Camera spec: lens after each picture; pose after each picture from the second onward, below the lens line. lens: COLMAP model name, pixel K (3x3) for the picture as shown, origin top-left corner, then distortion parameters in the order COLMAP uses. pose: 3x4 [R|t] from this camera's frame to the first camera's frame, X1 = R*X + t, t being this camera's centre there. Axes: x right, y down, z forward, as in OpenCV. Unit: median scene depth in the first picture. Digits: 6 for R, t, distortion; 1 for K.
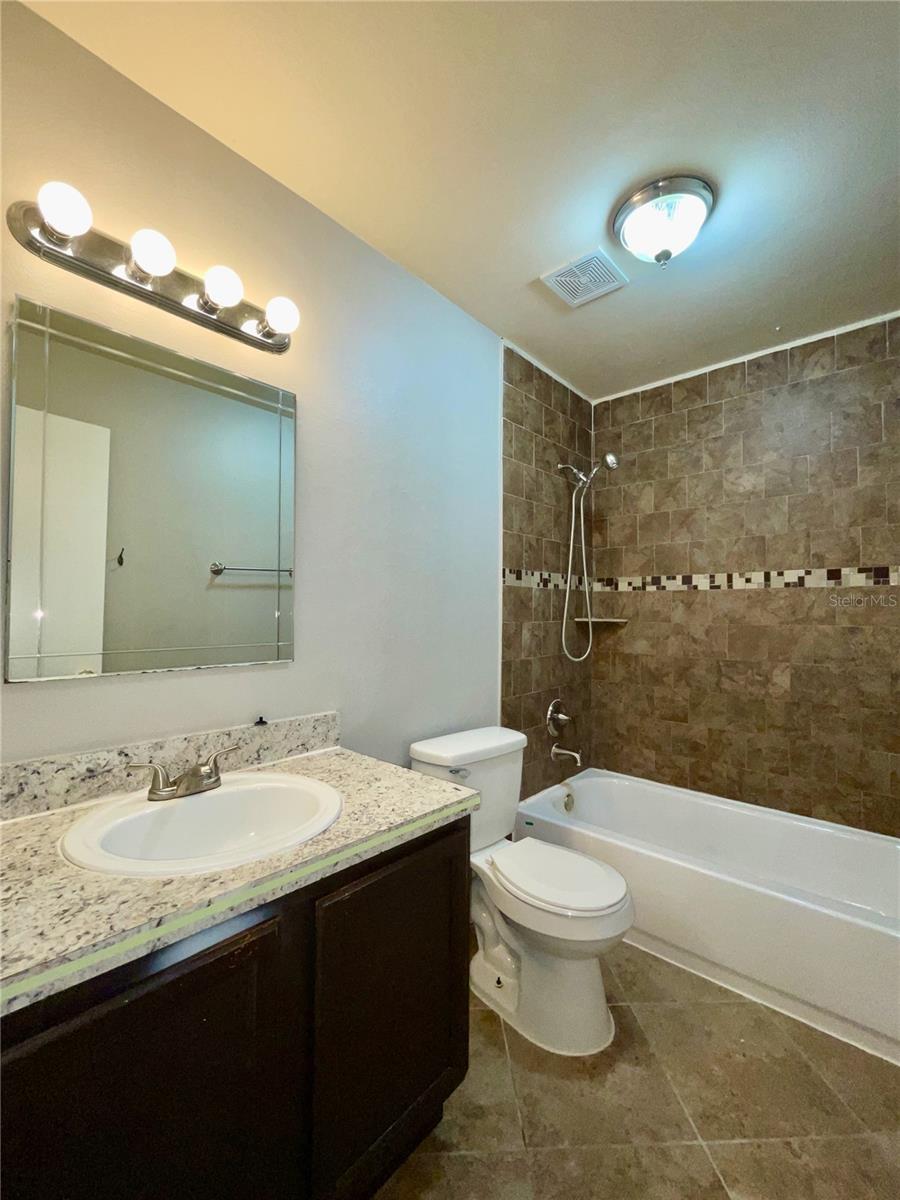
lens RADIAL K [[494.7, 0, 450.3], [0, 494.7, 603.0], [0, 0, 1]] dist [-0.004381, -0.000059]
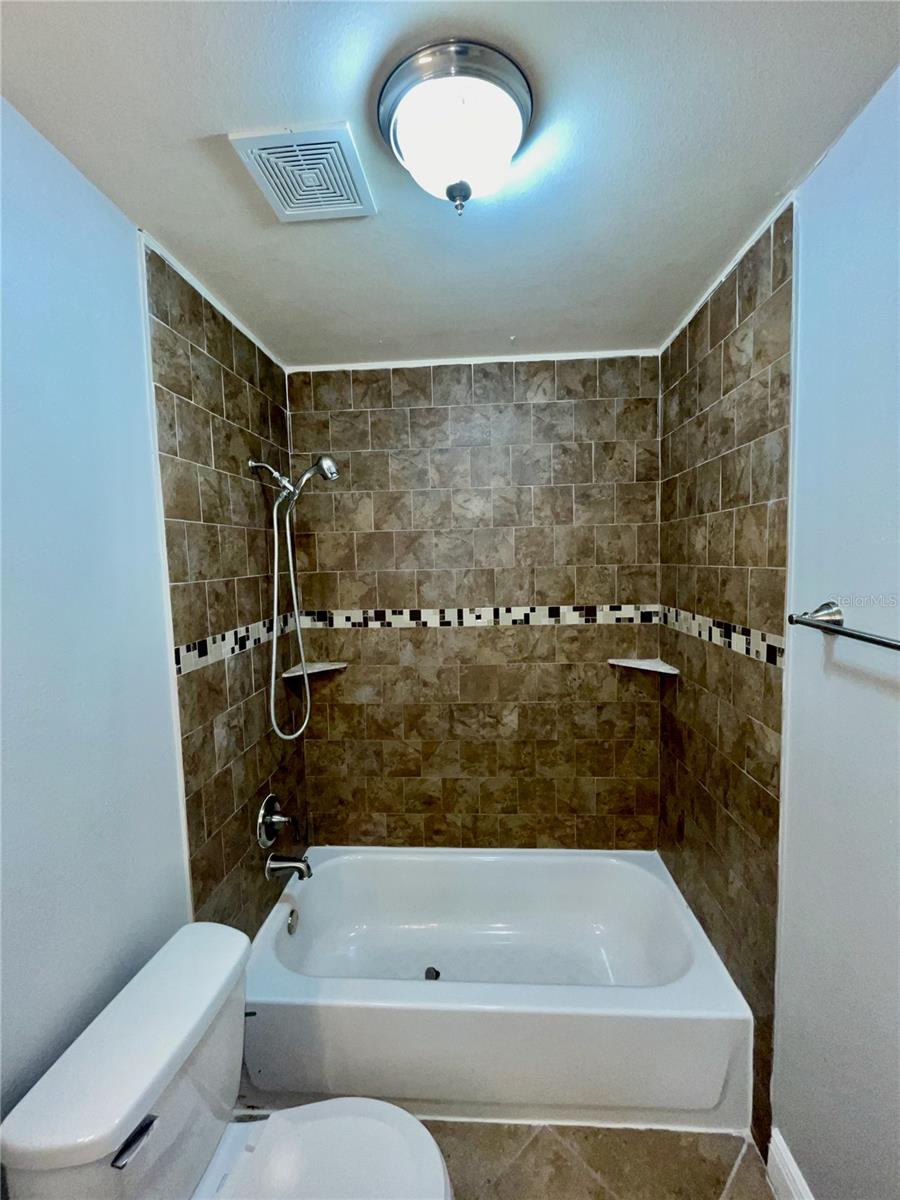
lens RADIAL K [[494.7, 0, 452.9], [0, 494.7, 599.7], [0, 0, 1]] dist [-0.004381, -0.000059]
pose [[0.780444, -0.081260, 0.619923, 0.004566], [0.020851, 0.994349, 0.104090, -0.175591], [-0.624878, -0.068311, 0.777728, 0.327744]]
